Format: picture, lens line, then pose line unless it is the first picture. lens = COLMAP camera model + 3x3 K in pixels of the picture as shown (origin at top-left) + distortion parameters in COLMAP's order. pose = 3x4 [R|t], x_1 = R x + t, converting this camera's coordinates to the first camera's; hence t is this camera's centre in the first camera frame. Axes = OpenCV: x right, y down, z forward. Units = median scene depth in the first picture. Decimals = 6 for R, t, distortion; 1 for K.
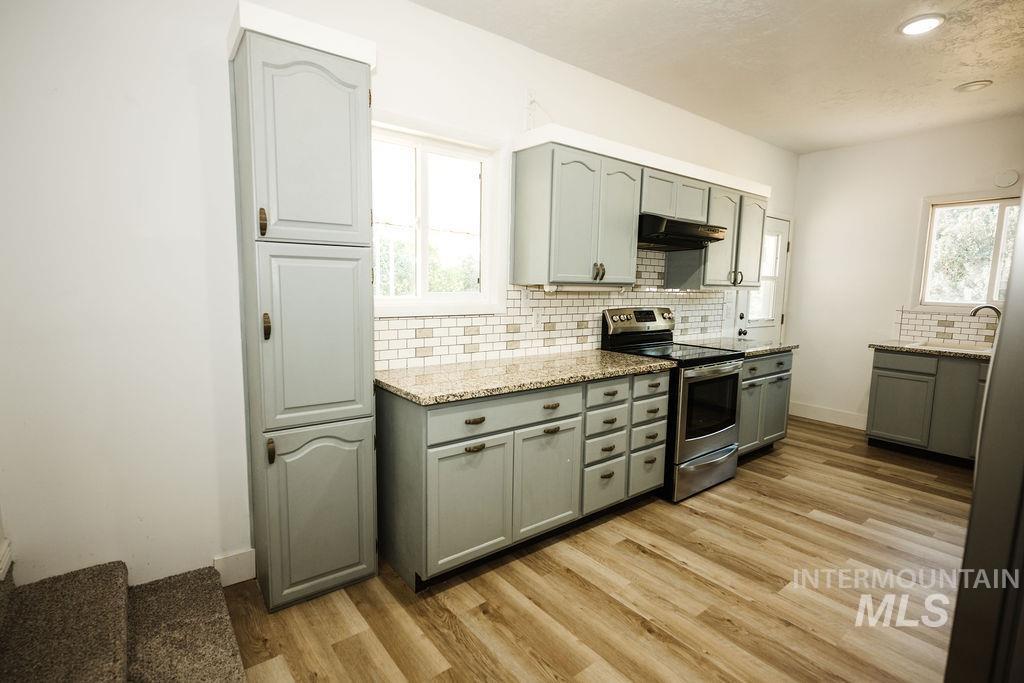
lens RADIAL K [[490.8, 0, 510.4], [0, 490.8, 350.7], [0, 0, 1]] dist [-0.004403, 0.003343]
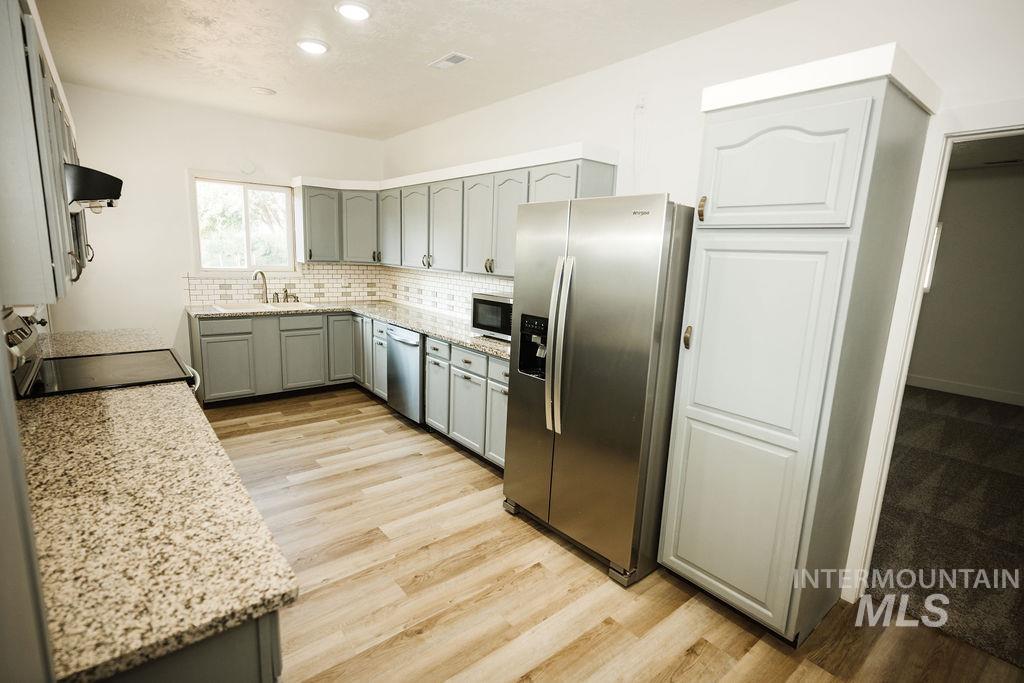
lens RADIAL K [[490.8, 0, 513.1], [0, 490.8, 335.1], [0, 0, 1]] dist [-0.004403, 0.003343]
pose [[-0.025860, -0.190463, 0.981354, -0.403294], [0.095189, 0.976752, 0.192078, -0.144023], [-0.995123, 0.098381, -0.007129, 0.491705]]
